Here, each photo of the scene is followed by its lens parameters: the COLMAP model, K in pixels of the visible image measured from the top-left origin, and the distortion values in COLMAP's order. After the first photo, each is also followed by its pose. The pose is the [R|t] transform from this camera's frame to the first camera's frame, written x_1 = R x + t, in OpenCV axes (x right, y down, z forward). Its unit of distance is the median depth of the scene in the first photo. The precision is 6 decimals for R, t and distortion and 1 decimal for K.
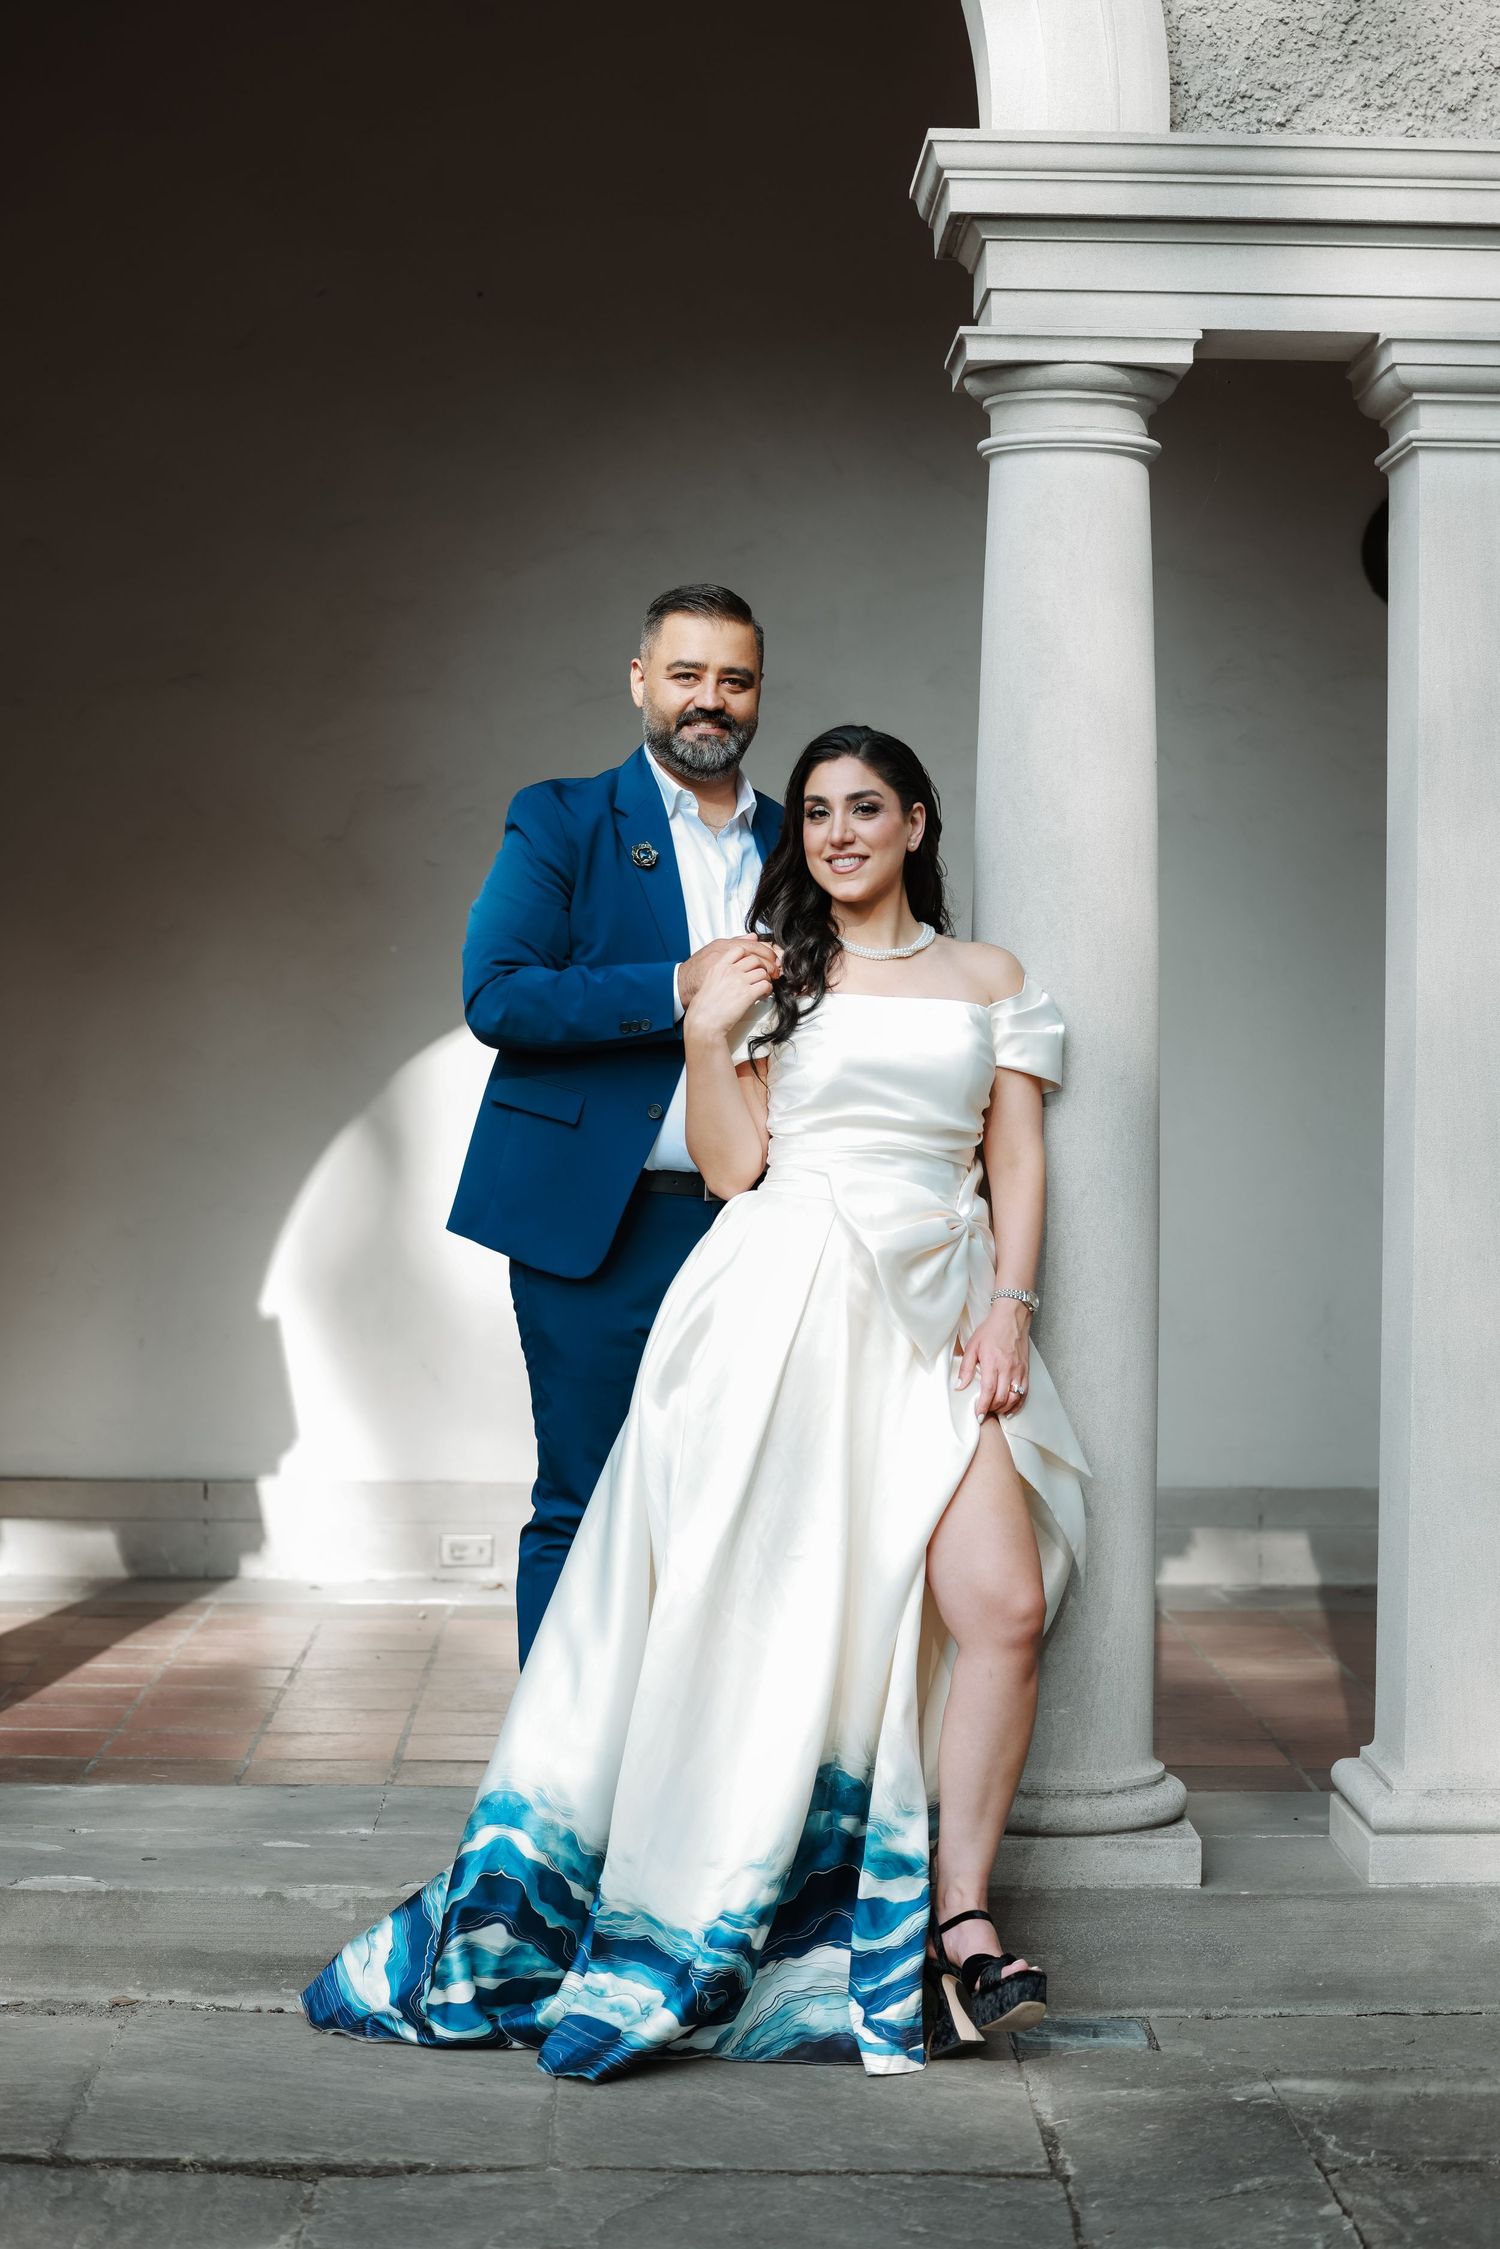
lens RADIAL K [[4636.2, 0, 750.0], [0, 4636.2, 1124.5], [0, 0, 1]] dist [-0.168224, 0.180351]
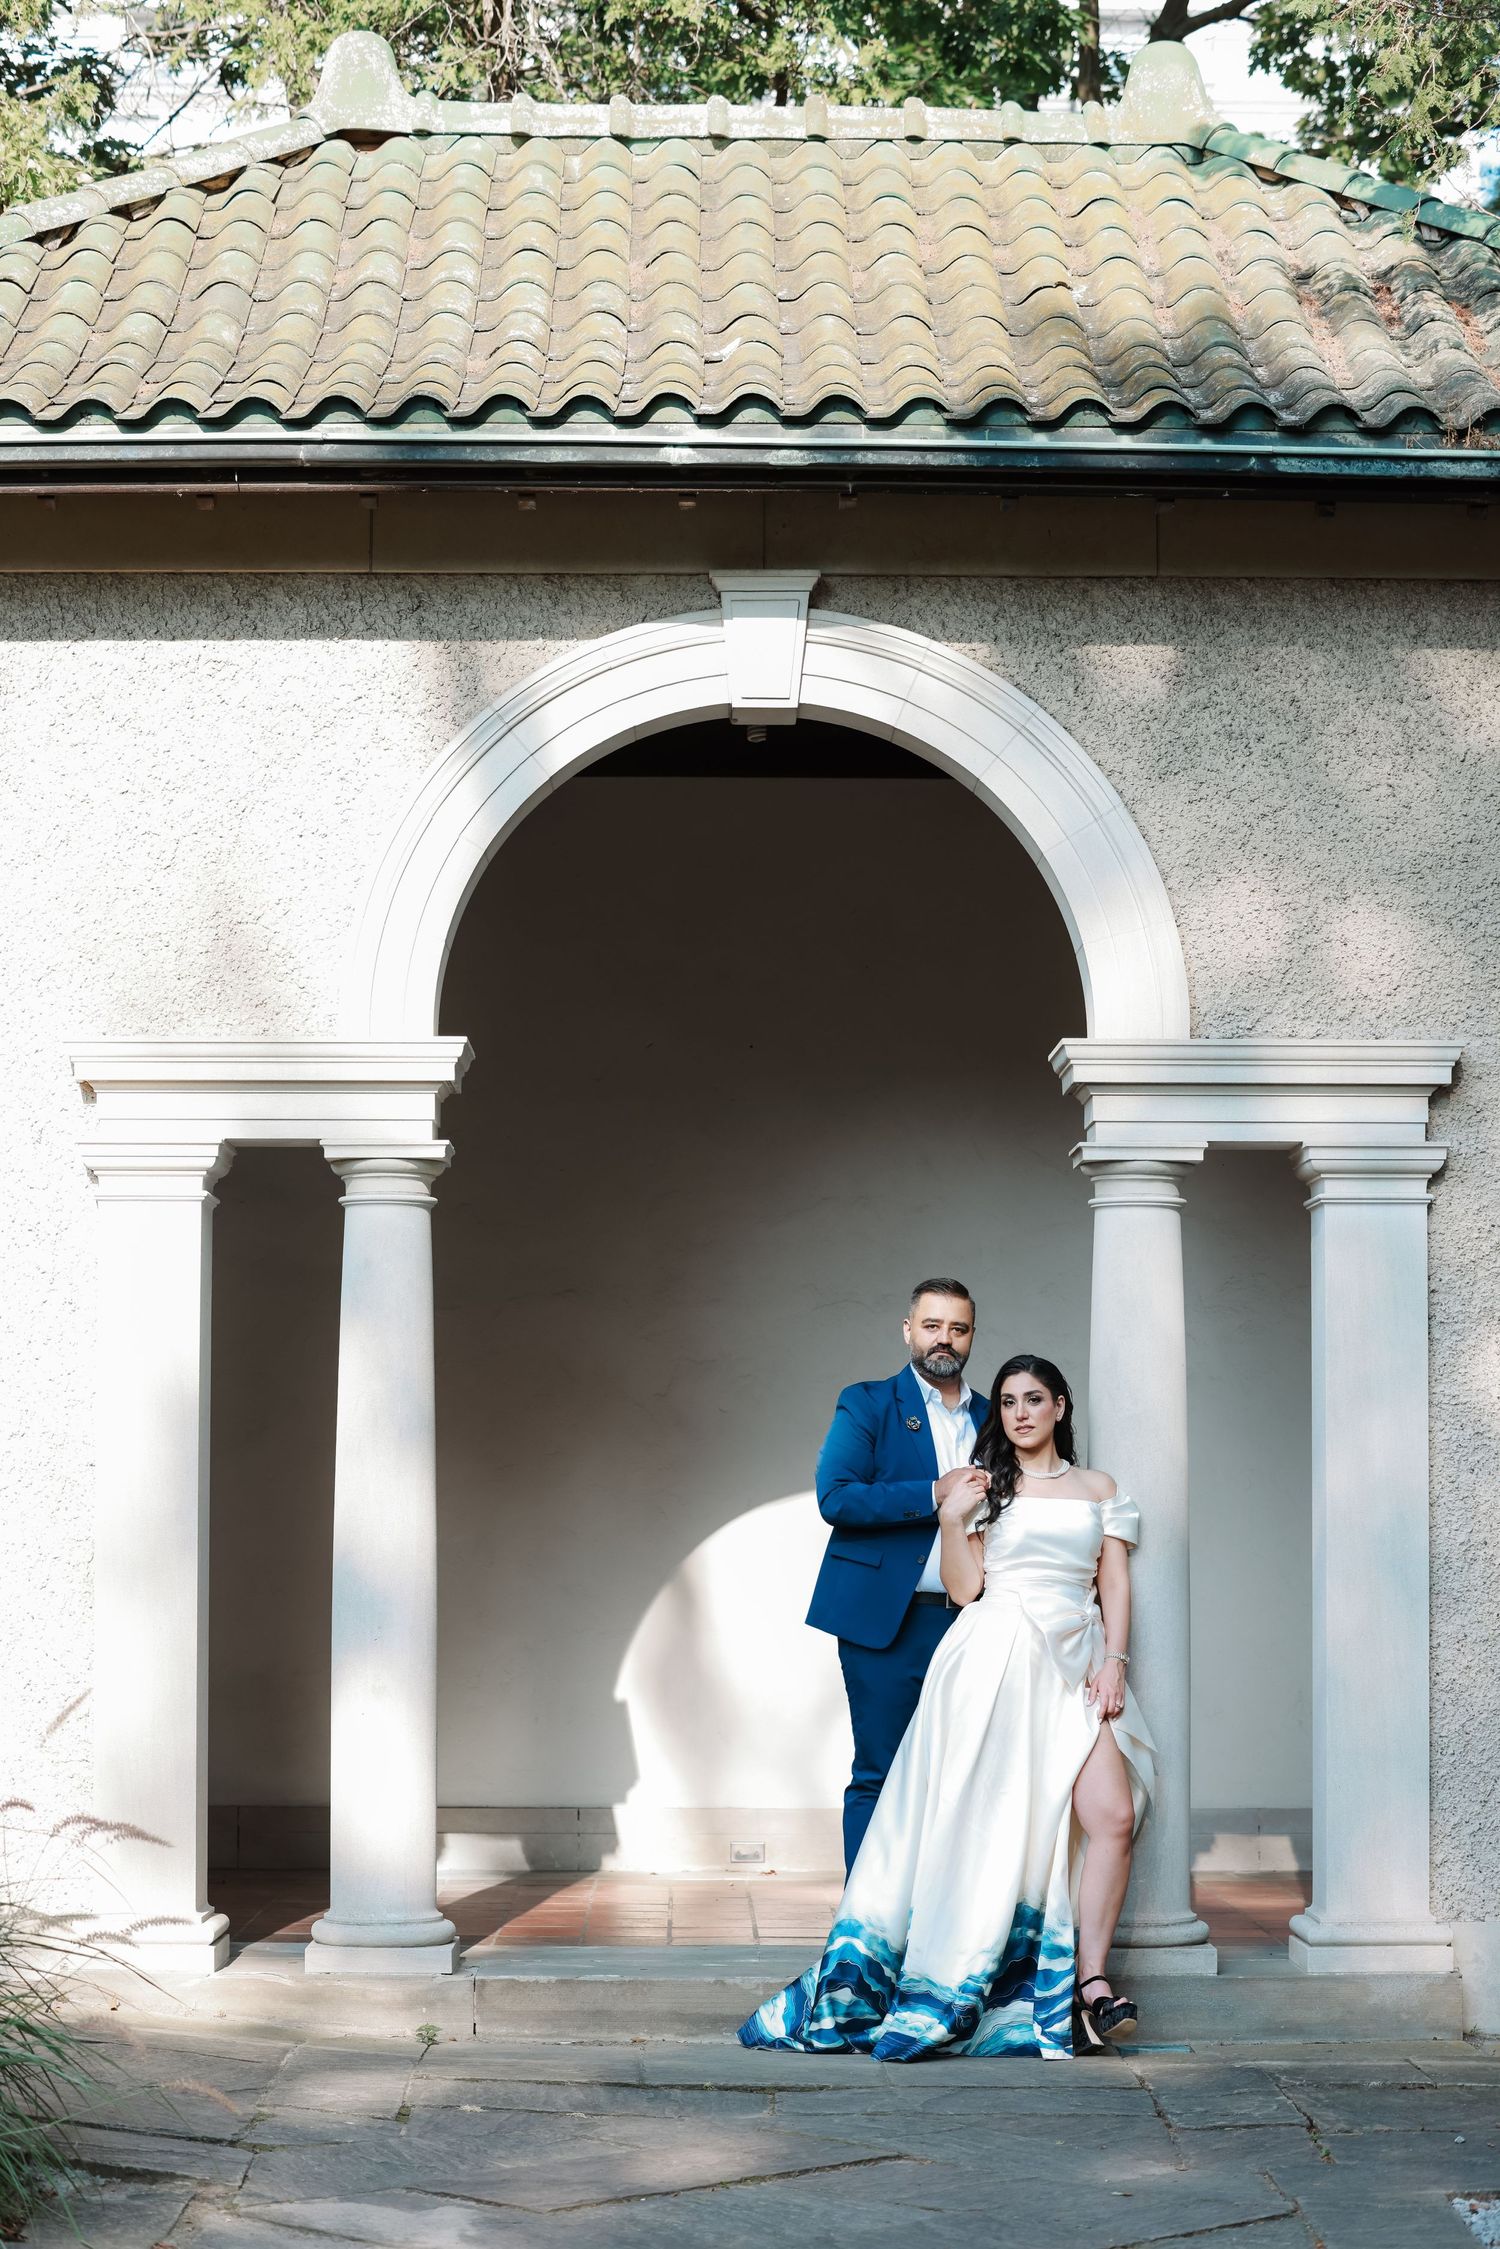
lens RADIAL K [[4390.7, 0, 750.0], [0, 4390.7, 1124.5], [0, 0, 1]] dist [-0.200038, -0.292760]
pose [[0.999939, -0.005294, -0.009700, -0.073467], [0.004196, 0.993931, -0.109924, 0.016724], [0.010223, 0.109877, 0.993893, -0.799707]]
